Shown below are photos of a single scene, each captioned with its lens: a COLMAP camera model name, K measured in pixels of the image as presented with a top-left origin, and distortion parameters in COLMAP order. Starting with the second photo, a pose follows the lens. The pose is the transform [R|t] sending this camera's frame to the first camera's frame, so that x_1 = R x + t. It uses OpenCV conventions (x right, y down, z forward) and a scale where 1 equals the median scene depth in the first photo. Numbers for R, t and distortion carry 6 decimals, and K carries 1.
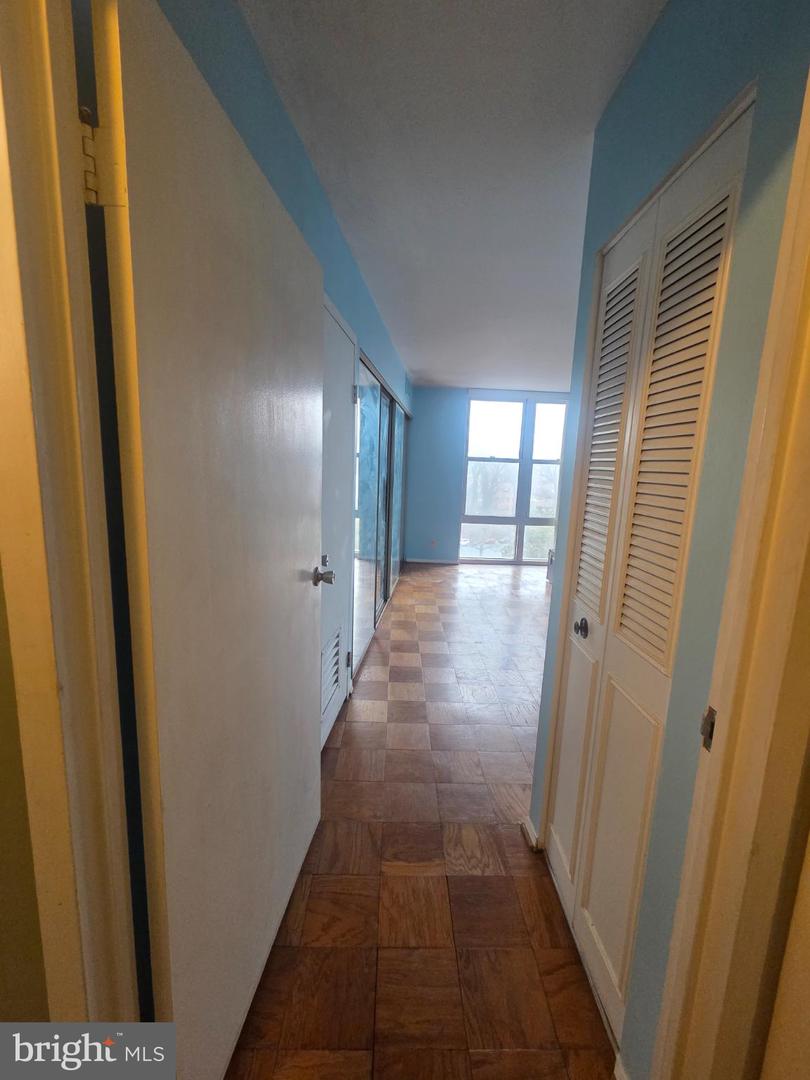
lens RADIAL K [[440.6, 0, 415.1], [0, 440.6, 535.1], [0, 0, 1]] dist [0.006096, -0.002069]
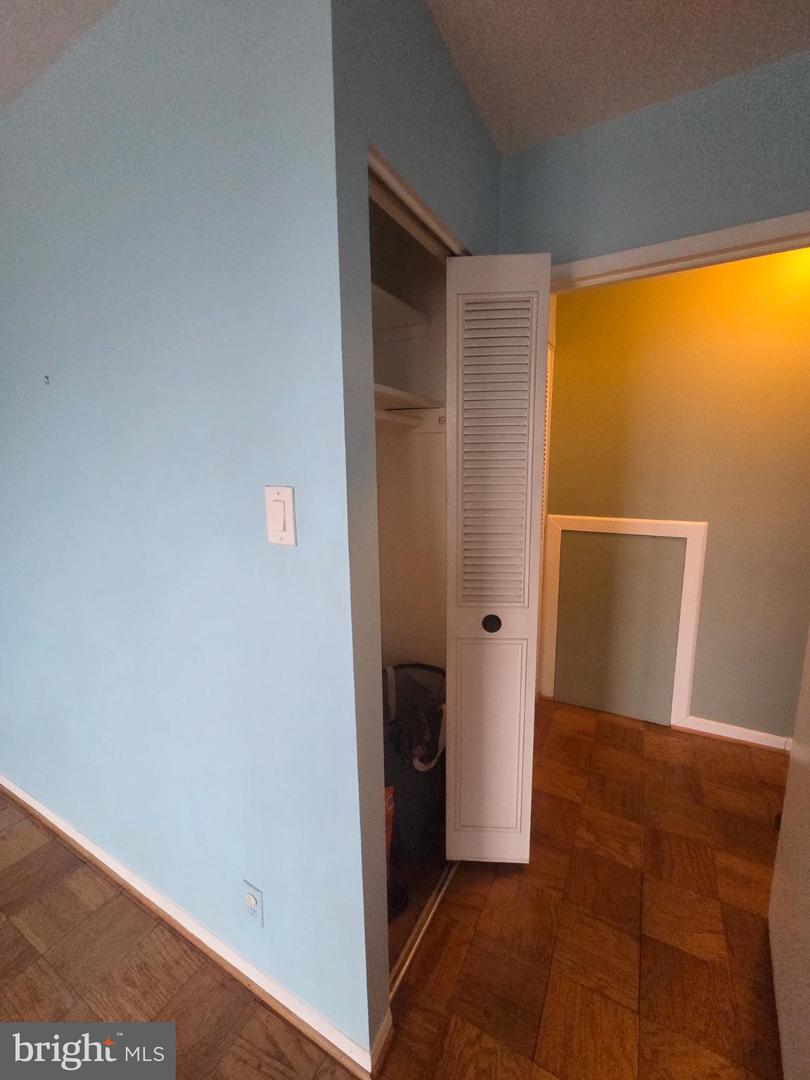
lens RADIAL K [[440.6, 0, 408.8], [0, 440.6, 537.3], [0, 0, 1]] dist [0.006096, -0.002069]
pose [[-0.861884, -0.121448, 0.492349, -0.005553], [0.054520, 0.943079, 0.328070, -0.264539], [-0.504167, 0.309601, -0.806203, 1.394464]]
